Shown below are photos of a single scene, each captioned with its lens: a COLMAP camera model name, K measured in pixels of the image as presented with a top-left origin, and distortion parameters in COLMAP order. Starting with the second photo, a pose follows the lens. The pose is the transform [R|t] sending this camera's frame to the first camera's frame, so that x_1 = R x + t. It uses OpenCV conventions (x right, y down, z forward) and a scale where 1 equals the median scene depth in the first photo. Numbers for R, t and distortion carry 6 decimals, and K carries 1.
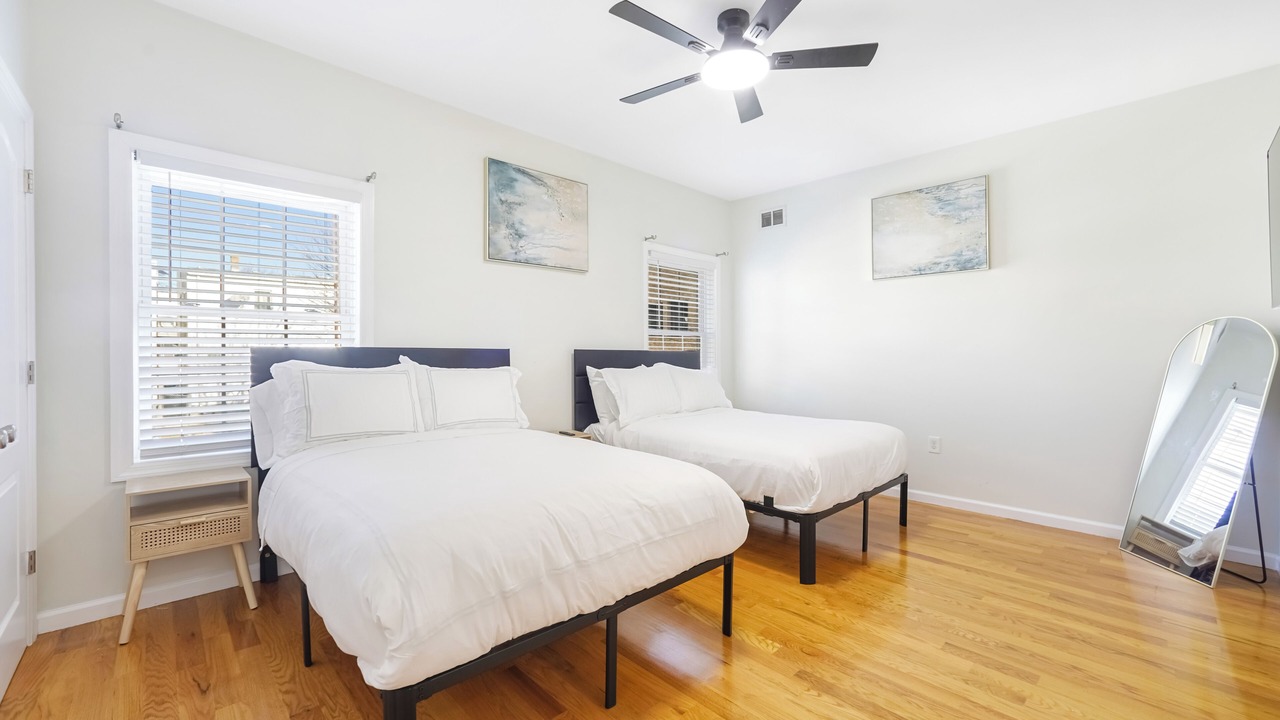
lens RADIAL K [[512.9, 0, 648.1], [0, 512.9, 358.2], [0, 0, 1]] dist [-0.021061, 0.007114]
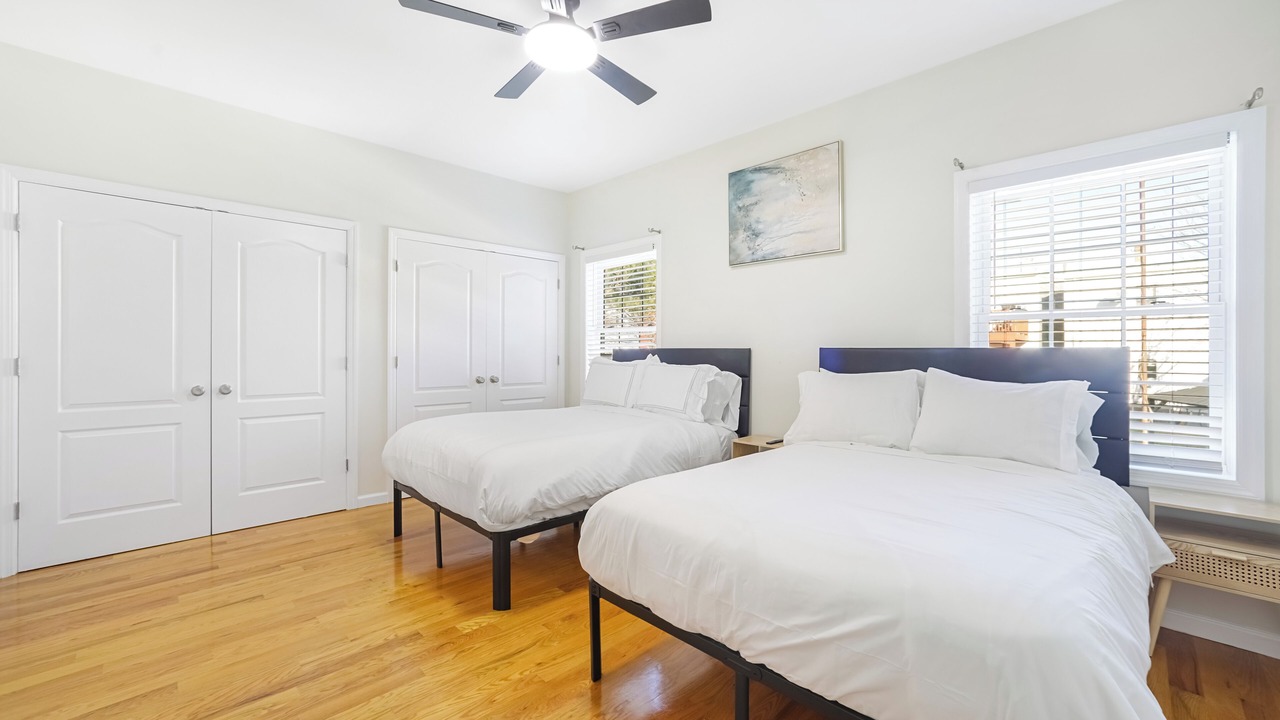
lens RADIAL K [[512.9, 0, 644.8], [0, 512.9, 355.4], [0, 0, 1]] dist [-0.021061, 0.007114]
pose [[0.025991, 0.005570, -0.999647, 0.762146], [-0.010686, 0.999929, 0.005294, -0.007115], [0.999605, 0.010545, 0.026049, 0.777966]]
